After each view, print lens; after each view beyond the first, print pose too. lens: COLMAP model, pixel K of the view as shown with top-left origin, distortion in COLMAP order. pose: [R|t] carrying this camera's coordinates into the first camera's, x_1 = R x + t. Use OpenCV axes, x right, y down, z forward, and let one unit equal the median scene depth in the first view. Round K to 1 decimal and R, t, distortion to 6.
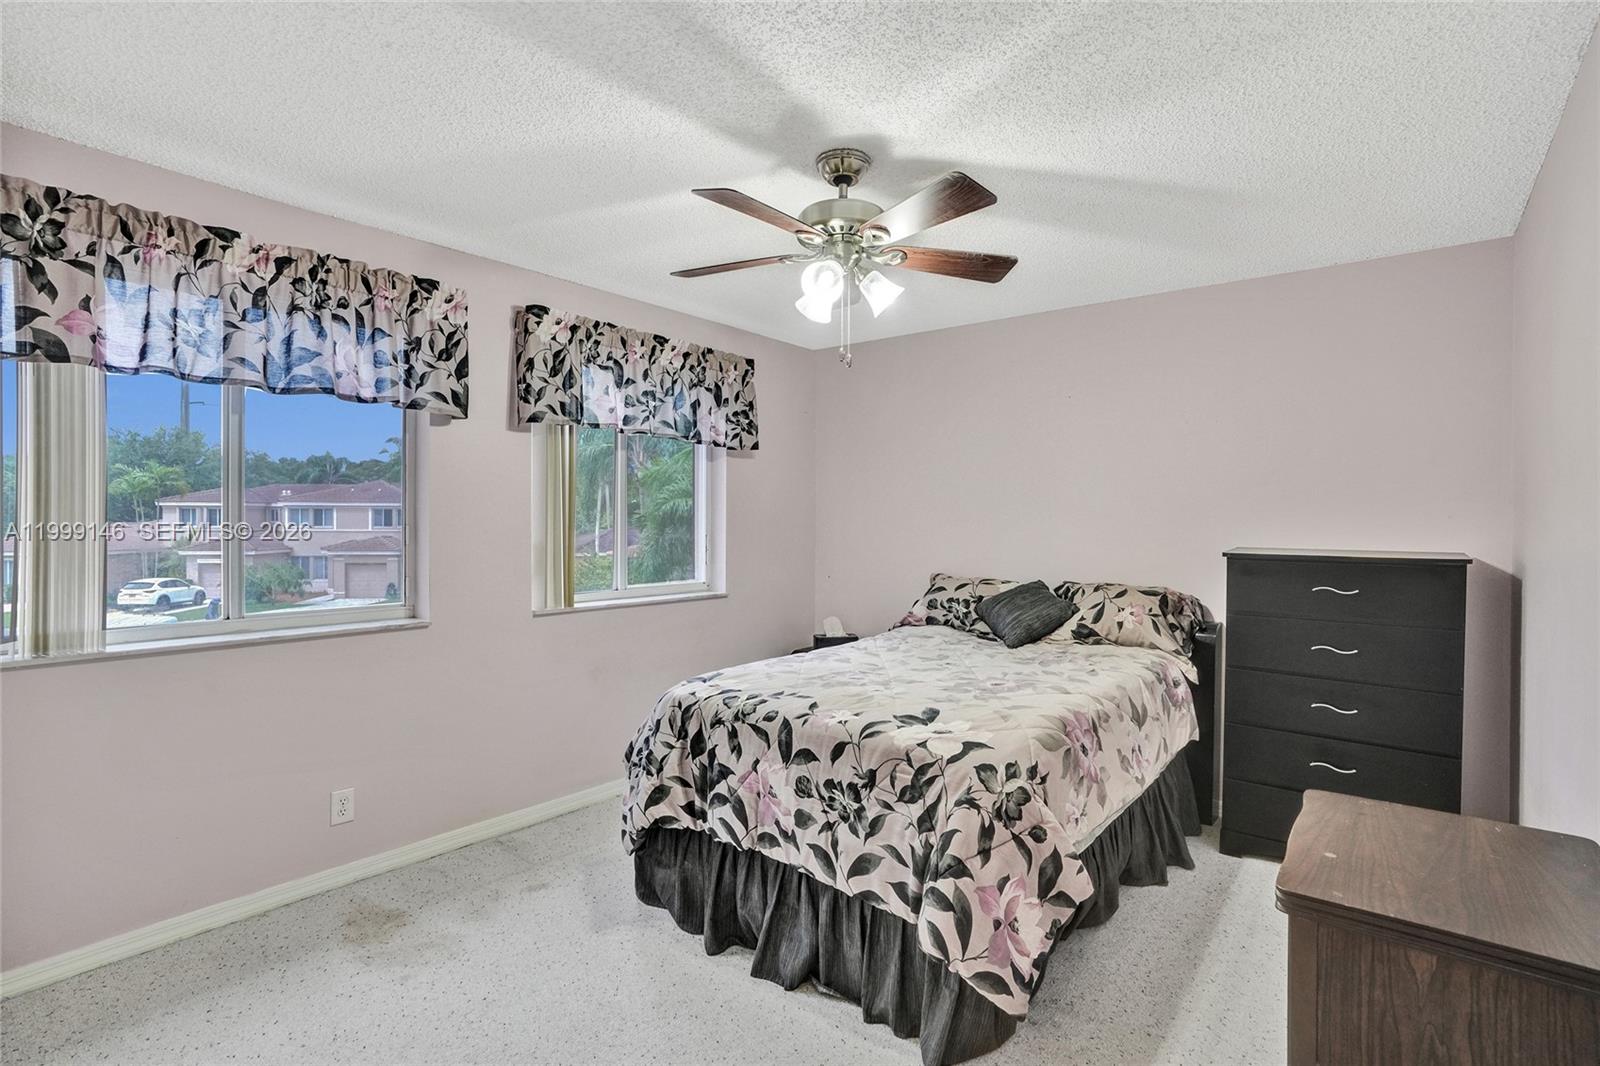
lens RADIAL K [[743.7, 0, 805.5], [0, 743.7, 524.3], [0, 0, 1]] dist [-0.063085, 0.026712]
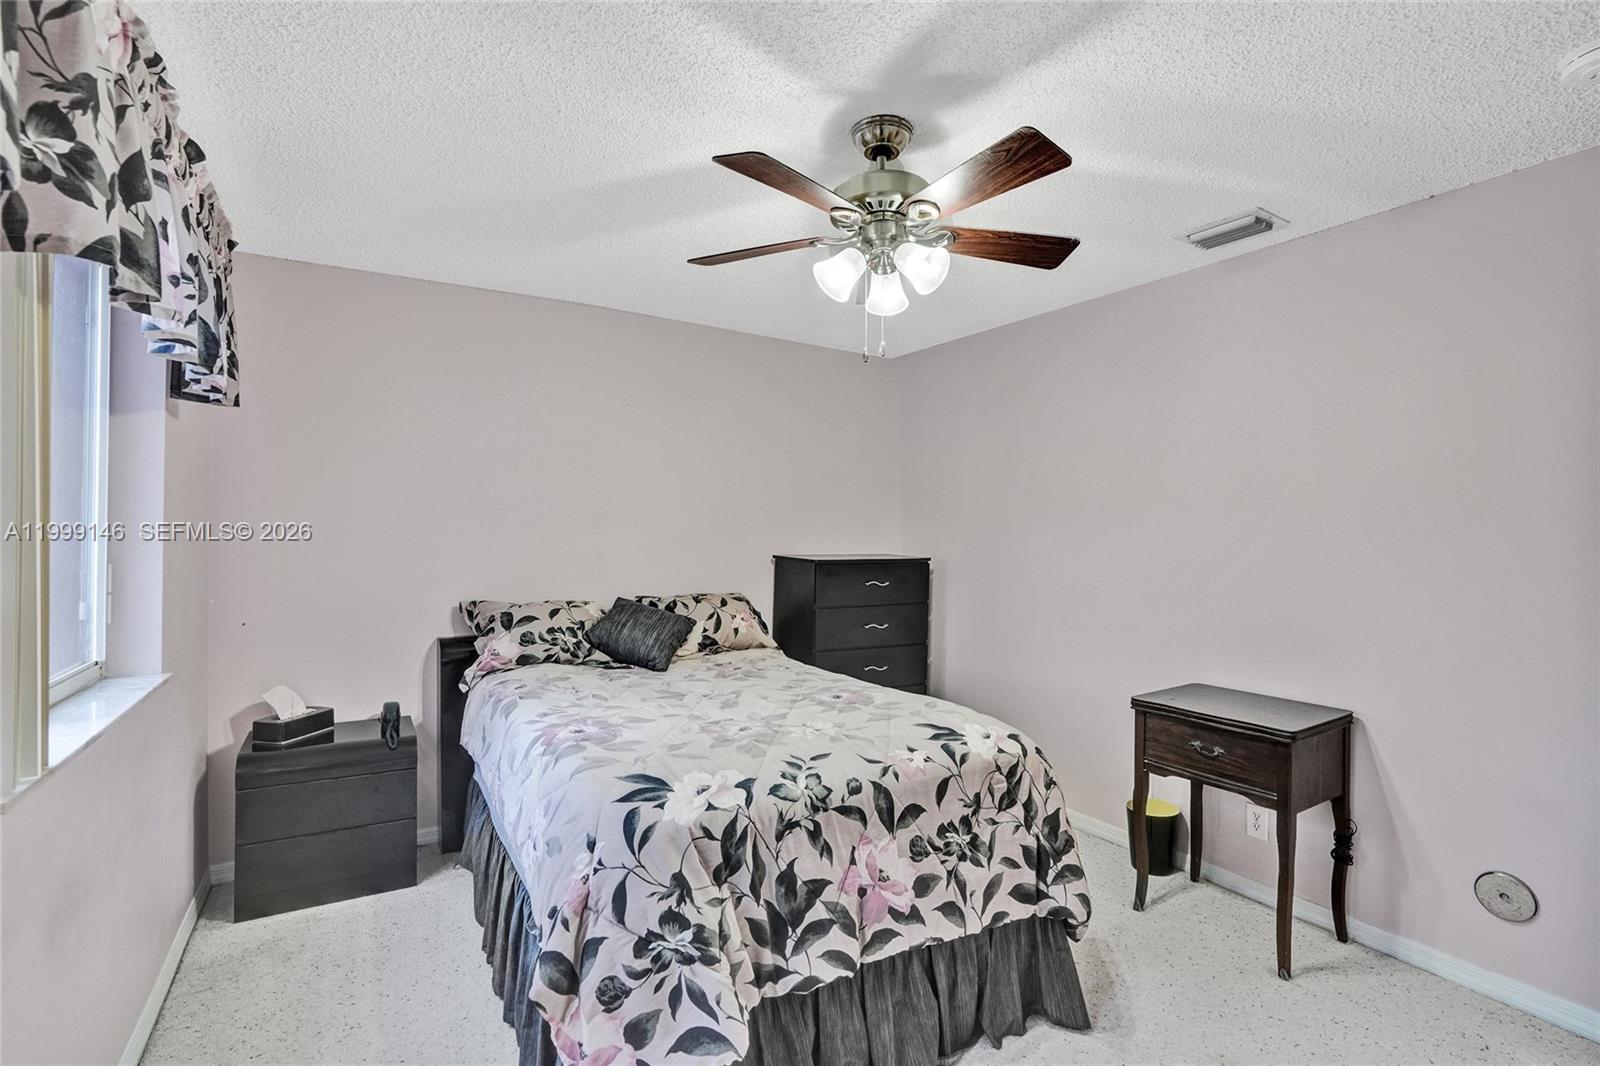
lens RADIAL K [[743.7, 0, 805.5], [0, 743.7, 524.3], [0, 0, 1]] dist [-0.063085, 0.026712]
pose [[0.346744, 0.007319, 0.937931, -0.797276], [0.001044, 0.999966, -0.008189, -0.012886], [-0.937959, 0.003818, 0.346725, 0.773755]]
